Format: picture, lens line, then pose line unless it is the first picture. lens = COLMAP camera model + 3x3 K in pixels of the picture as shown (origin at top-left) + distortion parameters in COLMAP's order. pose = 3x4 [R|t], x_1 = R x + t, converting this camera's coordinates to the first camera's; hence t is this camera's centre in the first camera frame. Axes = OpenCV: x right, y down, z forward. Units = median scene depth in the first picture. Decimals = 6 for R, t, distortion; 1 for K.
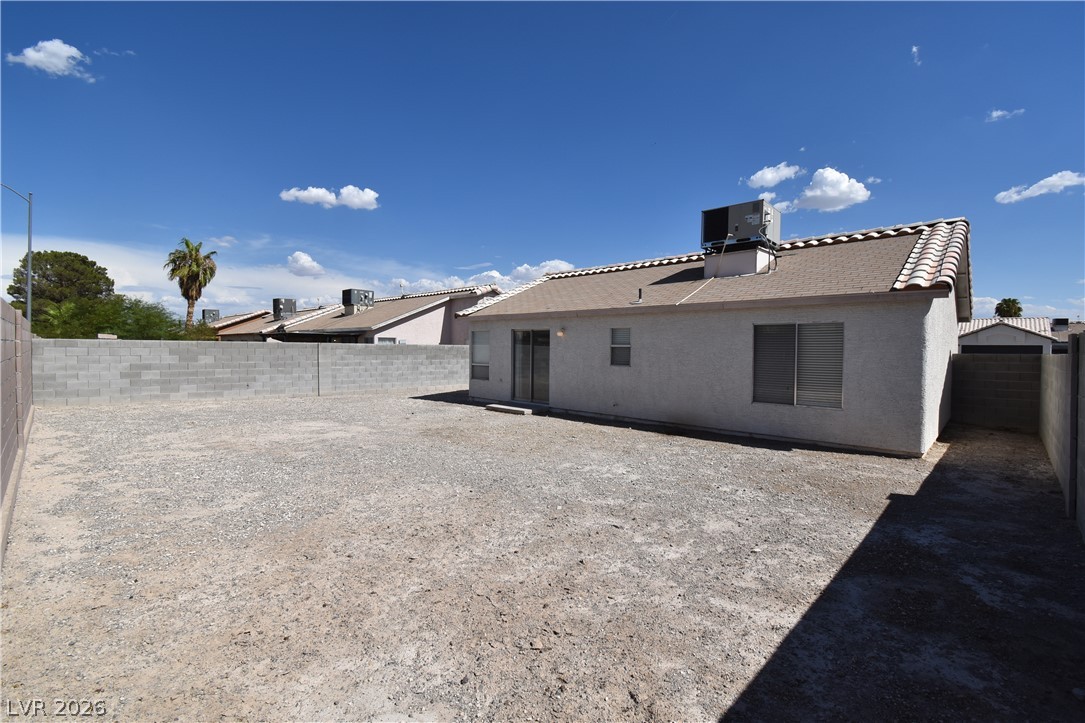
lens RADIAL K [[482.2, 0, 544.5], [0, 482.2, 357.2], [0, 0, 1]] dist [0.008035, -0.013754]
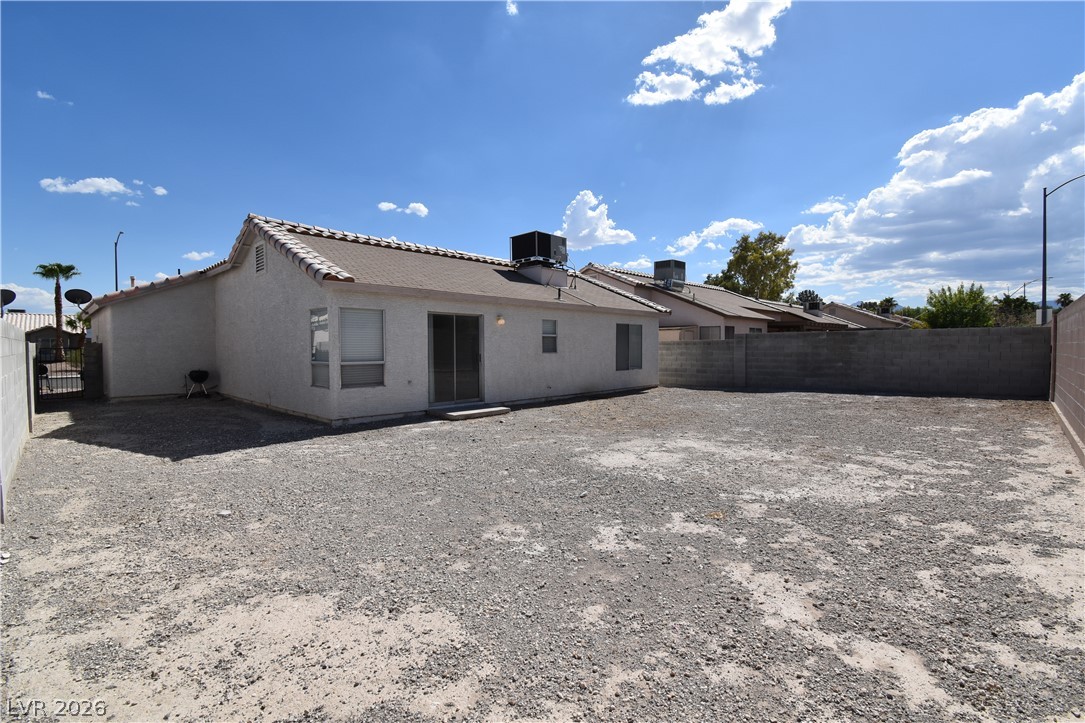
lens RADIAL K [[482.2, 0, 548.0], [0, 482.2, 360.1], [0, 0, 1]] dist [0.008035, -0.013754]
pose [[0.010056, -0.040719, 0.999120, -0.995254], [0.020975, 0.998959, 0.040501, -0.011289], [-0.999729, 0.020550, 0.010900, 0.997552]]
